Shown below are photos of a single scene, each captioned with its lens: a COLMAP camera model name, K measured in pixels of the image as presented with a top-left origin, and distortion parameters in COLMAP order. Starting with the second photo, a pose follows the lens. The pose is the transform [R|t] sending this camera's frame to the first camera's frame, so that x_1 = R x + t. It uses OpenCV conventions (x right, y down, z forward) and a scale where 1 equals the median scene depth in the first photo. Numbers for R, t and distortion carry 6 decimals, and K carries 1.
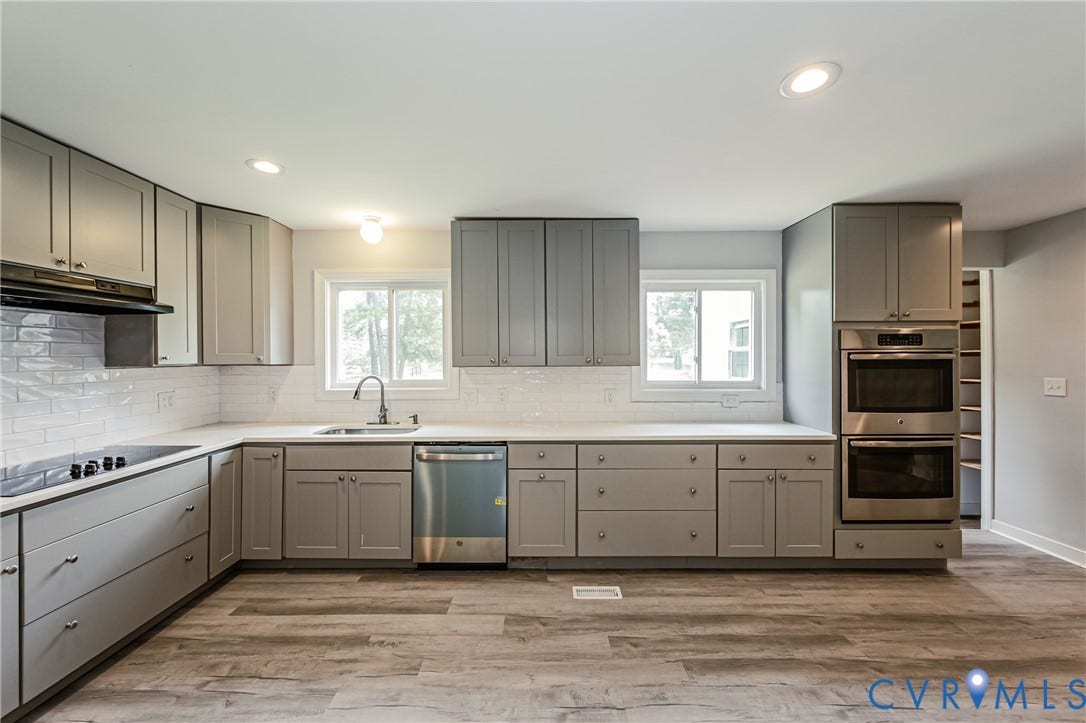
lens RADIAL K [[434.1, 0, 542.3], [0, 434.1, 357.3], [0, 0, 1]] dist [-0.001151, 0.000675]
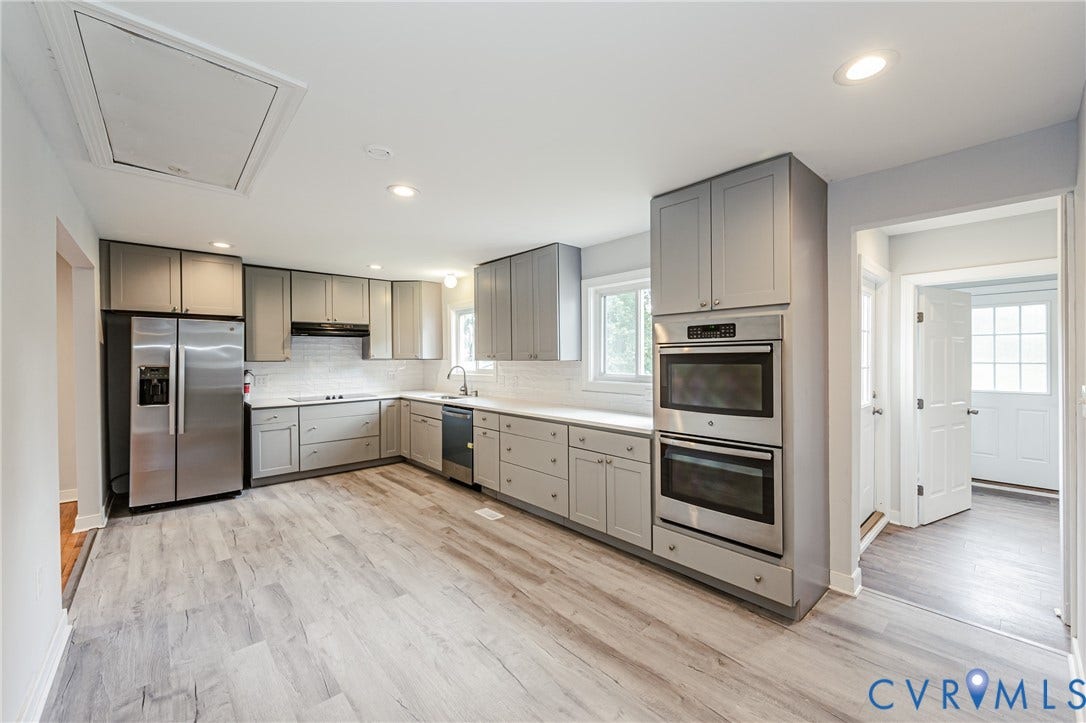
lens RADIAL K [[434.1, 0, 541.4], [0, 434.1, 357.4], [0, 0, 1]] dist [-0.001151, 0.000675]
pose [[0.666269, -0.001583, -0.745710, 1.253841], [0.006181, 0.999975, 0.003399, 0.007856], [0.745686, -0.006874, 0.666262, 0.146379]]
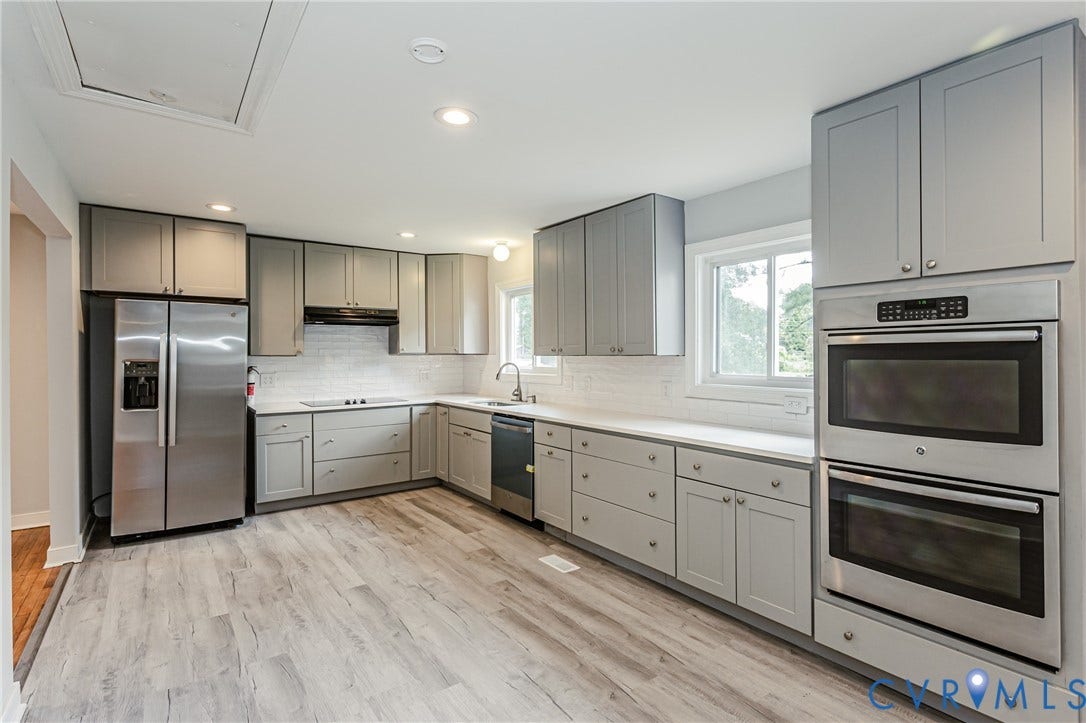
lens RADIAL K [[531.1, 0, 542.3], [0, 531.1, 351.9], [0, 0, 1]] dist [-0.000451, -0.000077]
pose [[0.590005, -0.003100, -0.807393, 1.095876], [0.002763, 0.999995, -0.001821, 0.016109], [0.807395, -0.001157, 0.590011, 0.174340]]
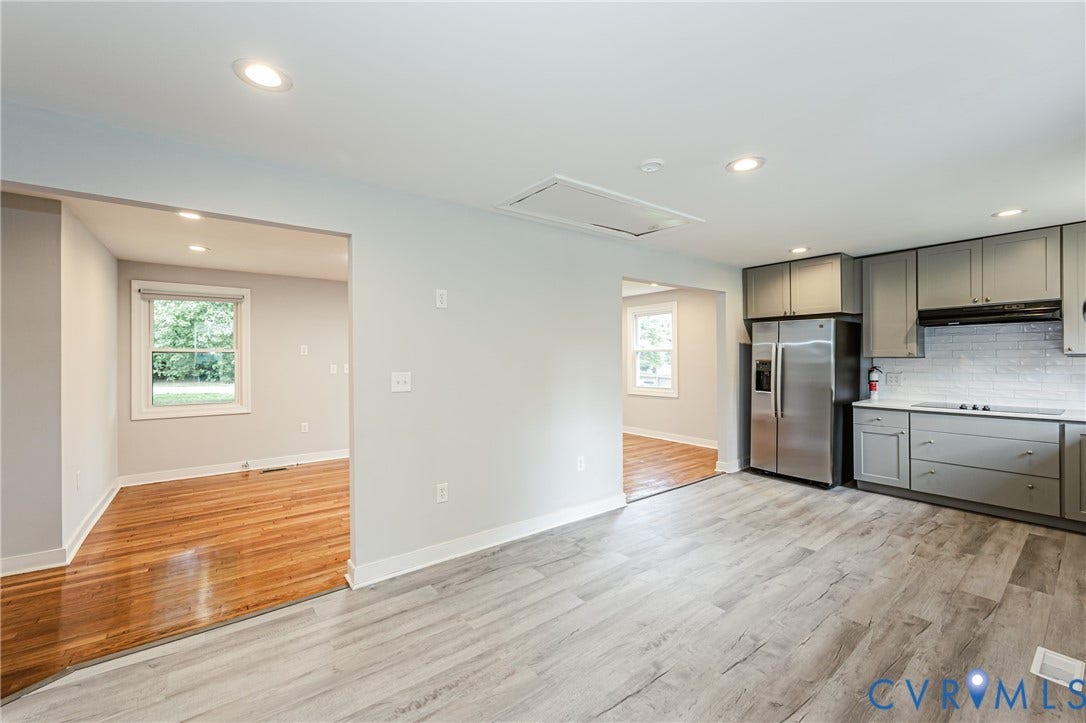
lens RADIAL K [[434.1, 0, 539.0], [0, 434.1, 359.0], [0, 0, 1]] dist [-0.001151, 0.000675]
pose [[-0.795077, 0.006371, -0.606475, 1.173425], [0.006652, 0.999976, 0.001785, 0.017247], [0.606472, -0.002615, -0.795100, 0.985204]]
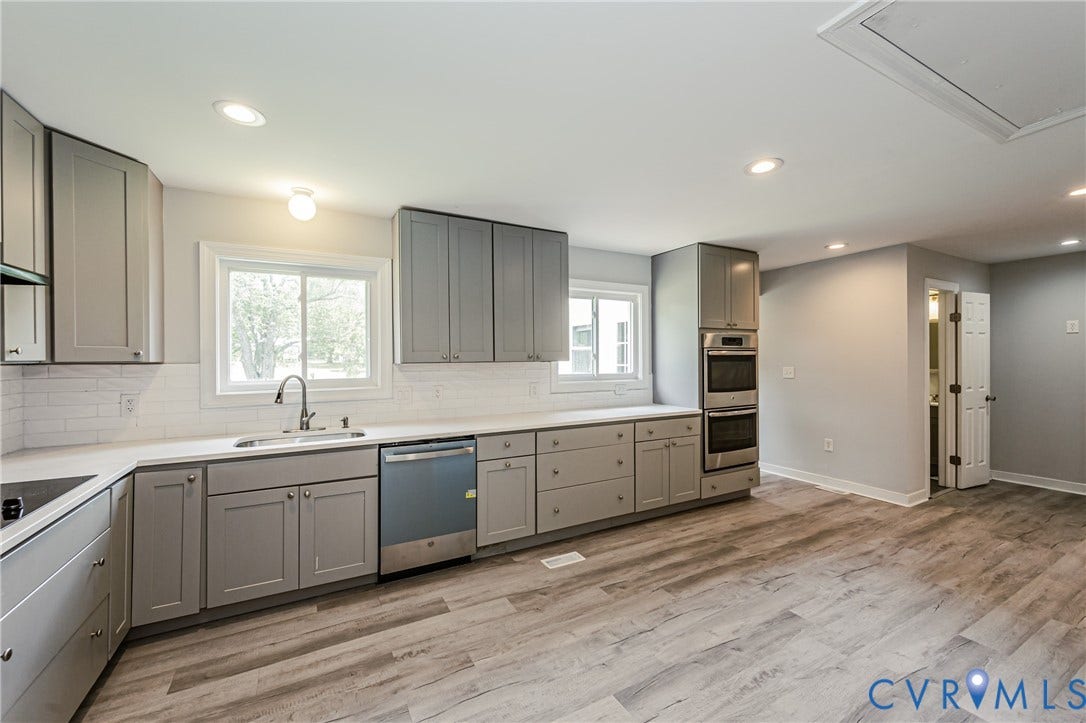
lens RADIAL K [[434.1, 0, 539.3], [0, 434.1, 355.8], [0, 0, 1]] dist [-0.001151, 0.000675]
pose [[0.879653, -0.000122, 0.475617, -0.438801], [0.002943, 0.999982, -0.005186, 0.012985], [-0.475608, 0.005962, 0.879637, 0.026317]]
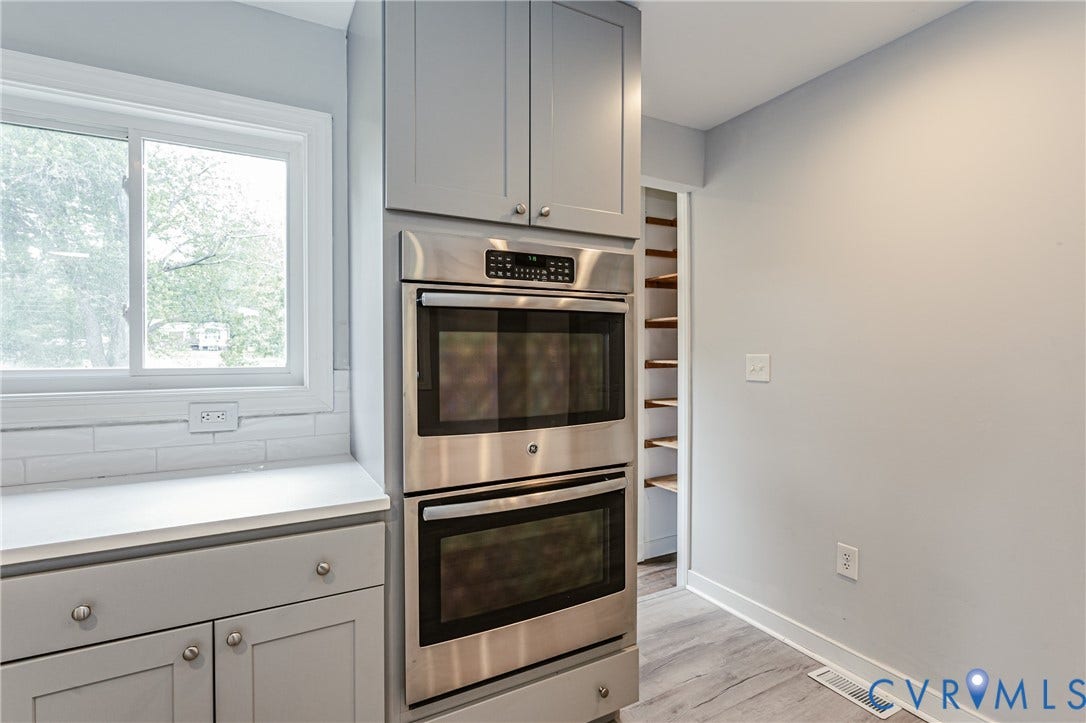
lens RADIAL K [[531.1, 0, 542.7], [0, 531.1, 356.5], [0, 0, 1]] dist [-0.000451, -0.000077]
pose [[0.870939, -0.006560, 0.491347, 0.561970], [-0.000119, 0.999908, 0.013562, 0.044786], [-0.491391, -0.011870, 0.870858, 0.512807]]
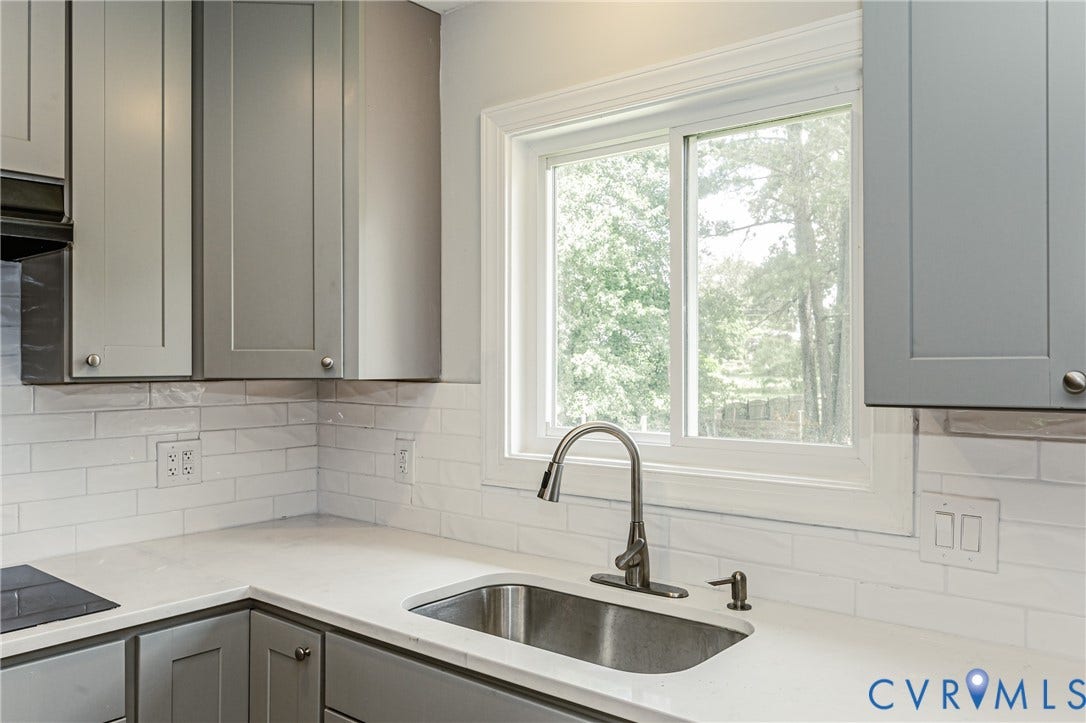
lens RADIAL K [[846.2, 0, 540.7], [0, 846.2, 353.5], [0, 0, 1]] dist [-0.001359, 0.000613]
pose [[0.771915, -0.001996, -0.635723, -0.062947], [-0.003826, 0.999962, -0.007786, -0.000590], [0.635714, 0.008442, 0.771878, 0.614303]]
